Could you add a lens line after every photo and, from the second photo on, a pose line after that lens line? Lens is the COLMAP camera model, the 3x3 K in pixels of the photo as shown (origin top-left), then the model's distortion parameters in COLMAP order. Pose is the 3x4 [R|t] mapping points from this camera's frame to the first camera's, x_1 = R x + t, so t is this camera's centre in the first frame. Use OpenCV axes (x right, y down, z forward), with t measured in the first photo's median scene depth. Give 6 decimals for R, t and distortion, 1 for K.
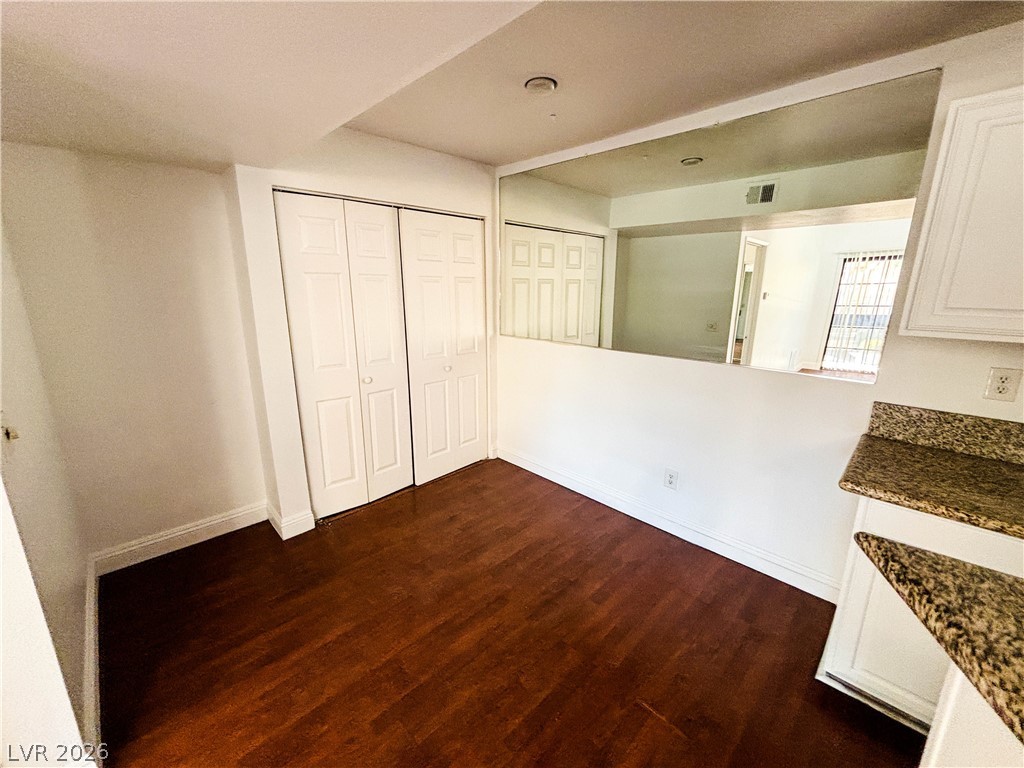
lens RADIAL K [[412.0, 0, 515.7], [0, 412.0, 386.1], [0, 0, 1]] dist [0.003340, -0.000150]
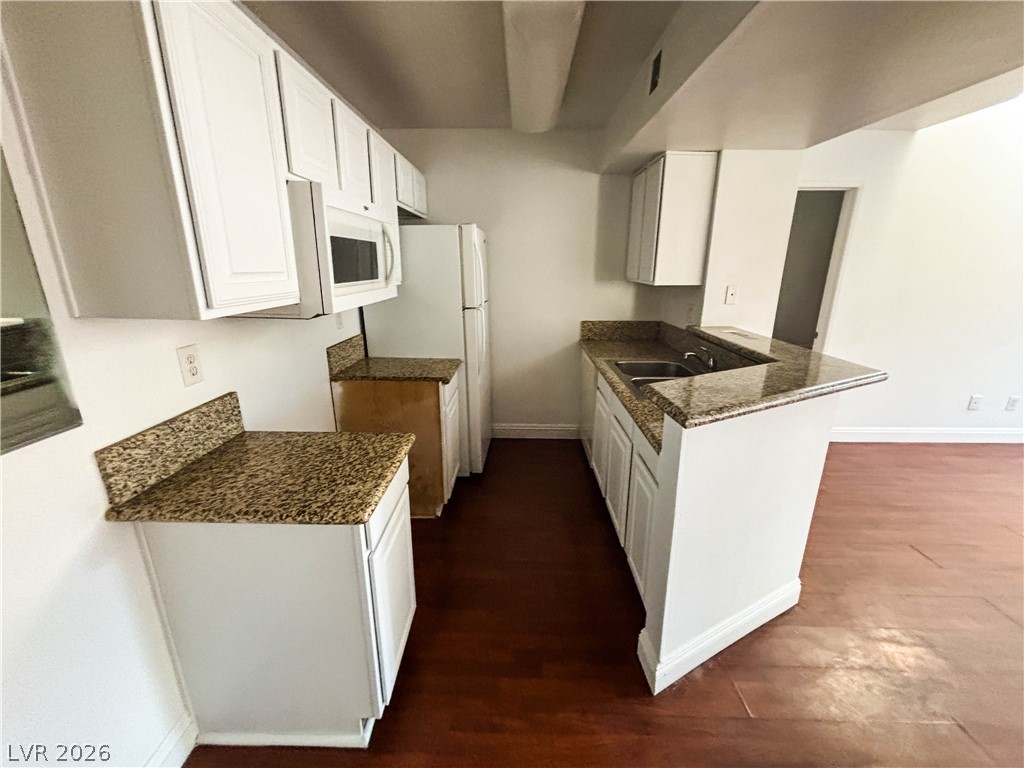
lens RADIAL K [[414.7, 0, 513.2], [0, 414.7, 383.6], [0, 0, 1]] dist [0.001383, -0.000667]
pose [[-0.696350, -0.207078, 0.687179, 0.069030], [0.160807, 0.888111, 0.430582, -0.113857], [-0.699455, 0.410339, -0.585136, 0.526551]]
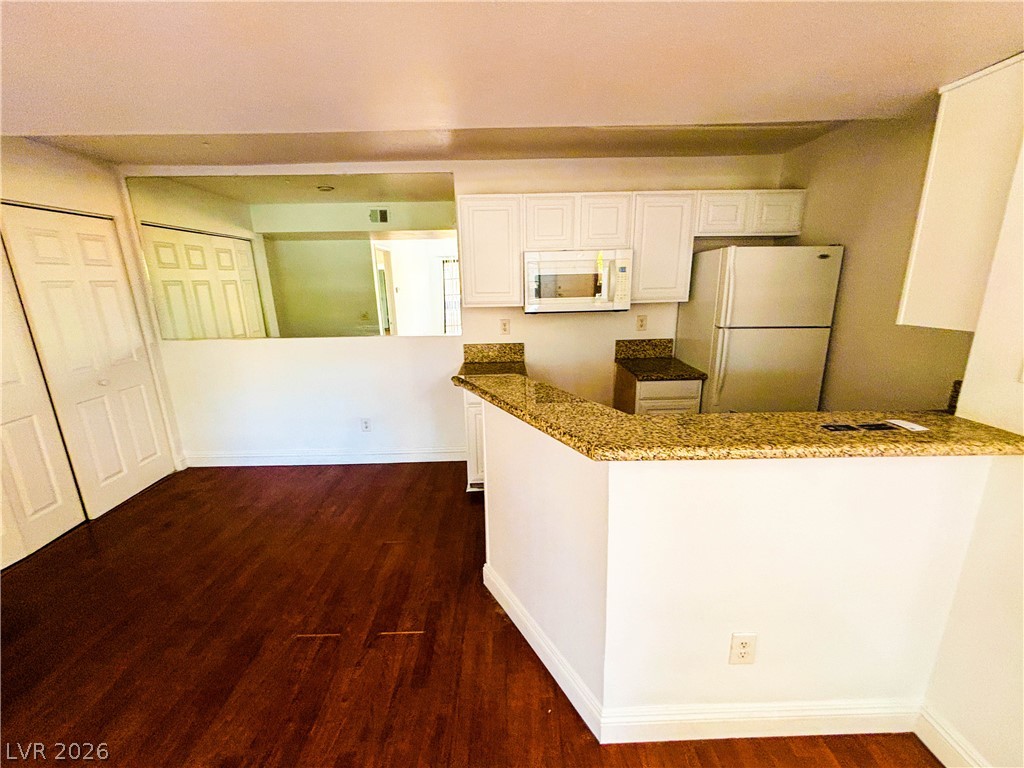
lens RADIAL K [[414.7, 0, 513.2], [0, 414.7, 383.6], [0, 0, 1]] dist [0.001383, -0.000667]
pose [[0.693887, -0.193717, 0.693538, -0.179982], [0.192570, 0.977976, 0.080499, 0.060684], [-0.693857, 0.077697, 0.715909, -0.283120]]
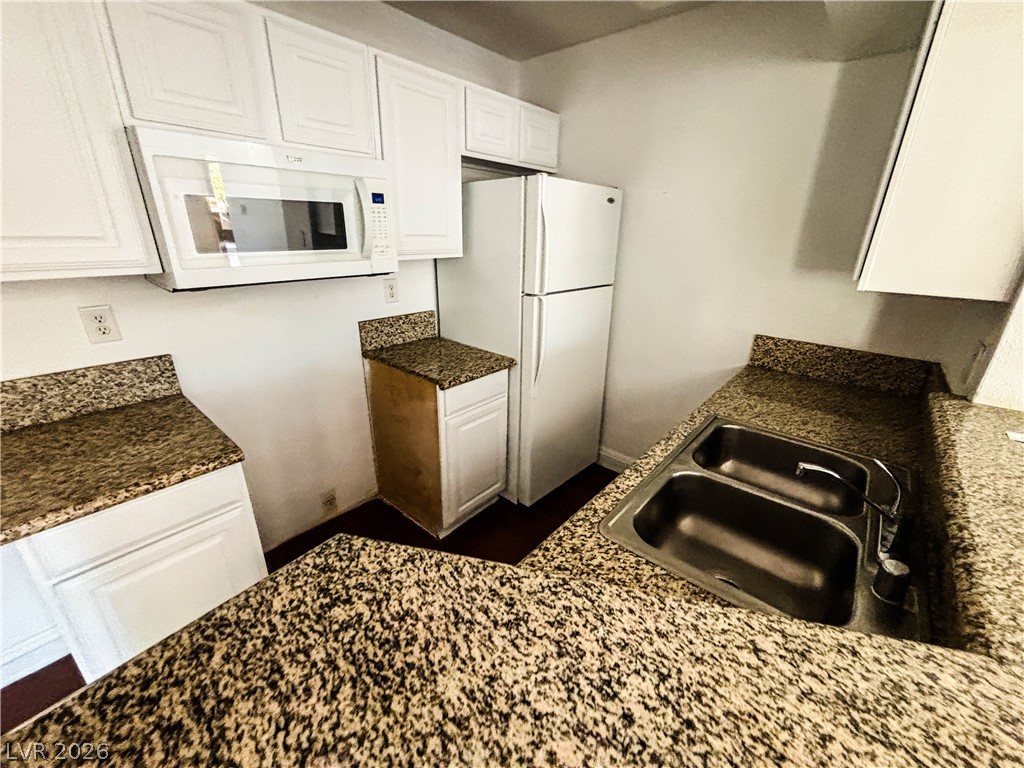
lens RADIAL K [[414.7, 0, 513.2], [0, 414.7, 383.6], [0, 0, 1]] dist [0.001383, -0.000667]
pose [[-0.073153, -0.358248, 0.930756, 0.120162], [0.213793, 0.905928, 0.365495, -0.012425], [-0.974136, 0.225726, 0.010320, 0.080607]]
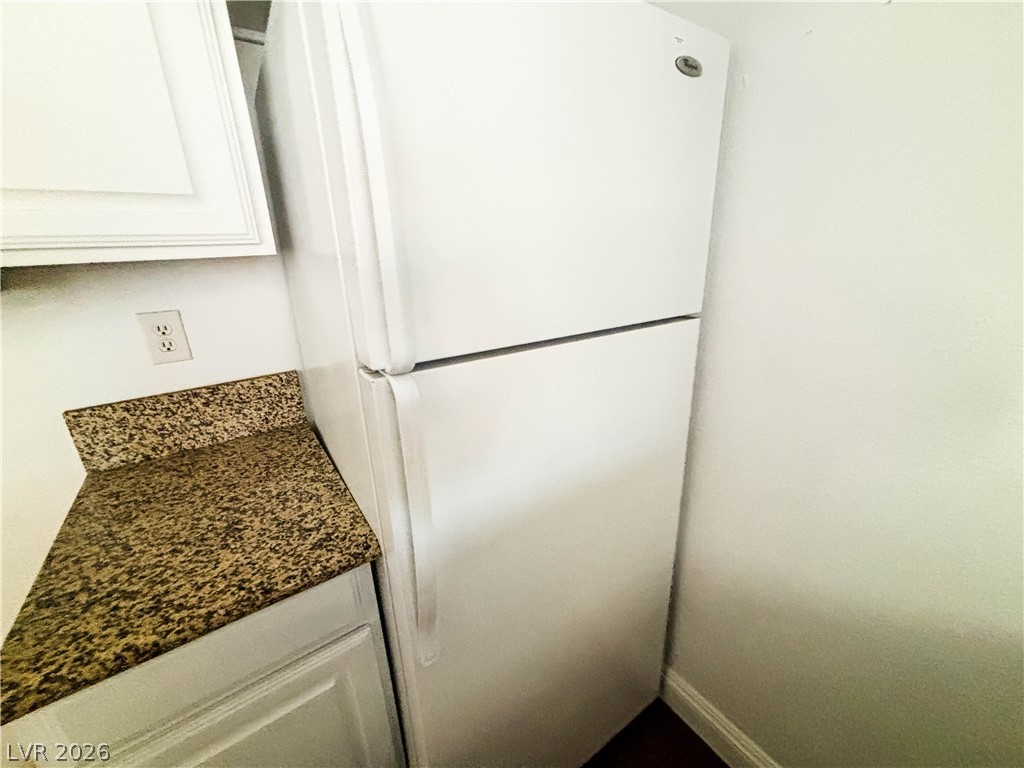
lens RADIAL K [[414.7, 0, 513.2], [0, 414.7, 383.6], [0, 0, 1]] dist [0.001383, -0.000667]
pose [[0.165187, -0.335886, 0.927305, 0.582712], [0.259178, 0.921959, 0.287780, 0.068184], [-0.951599, 0.192800, 0.239350, -0.071019]]
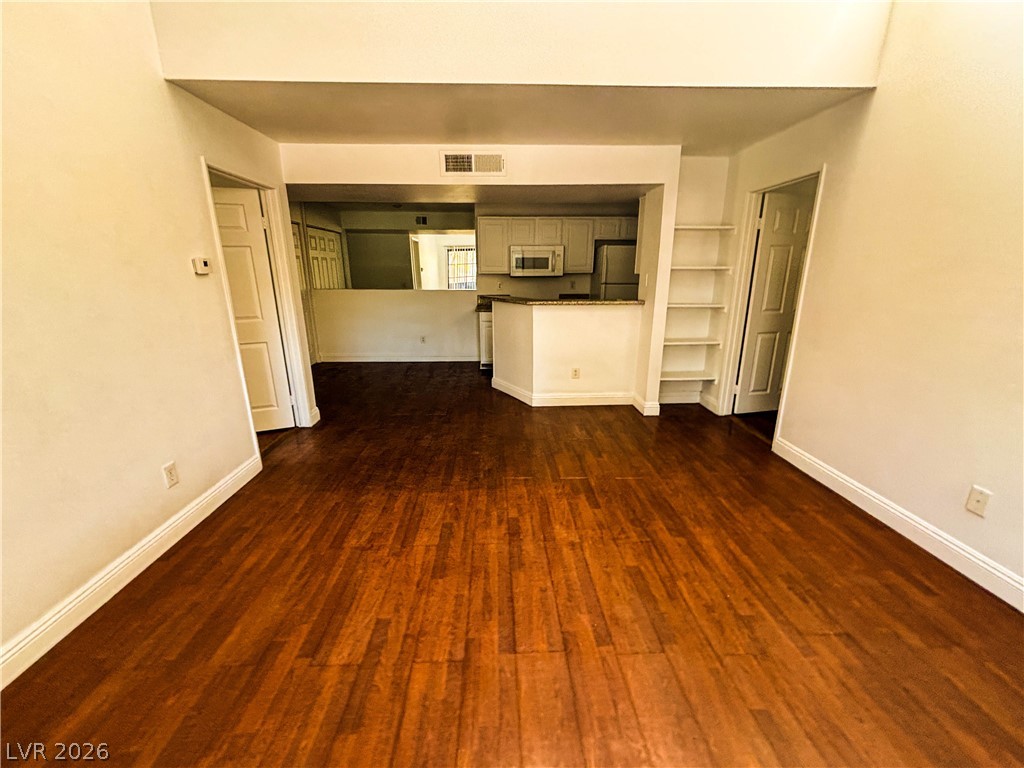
lens RADIAL K [[414.7, 0, 513.2], [0, 414.7, 383.6], [0, 0, 1]] dist [0.001383, -0.000667]
pose [[0.675070, -0.200439, 0.710003, -0.905058], [0.177045, 0.978277, 0.107841, 0.259707], [-0.716195, 0.052903, 0.695892, -0.934280]]
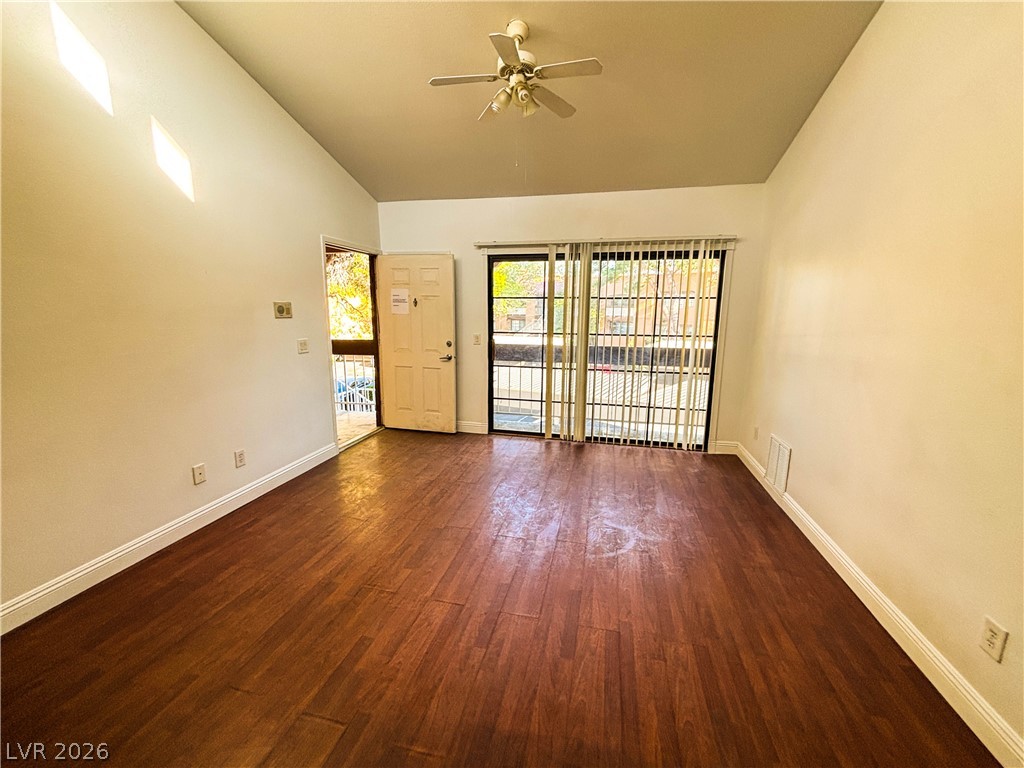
lens RADIAL K [[412.0, 0, 512.0], [0, 412.0, 384.0], [0, 0, 1]] dist [0.001906, -0.000849]
pose [[-0.848148, 0.084581, -0.522964, -0.164033], [-0.135421, 0.919758, 0.368384, 0.028826], [0.512159, 0.383264, -0.768636, -0.048221]]
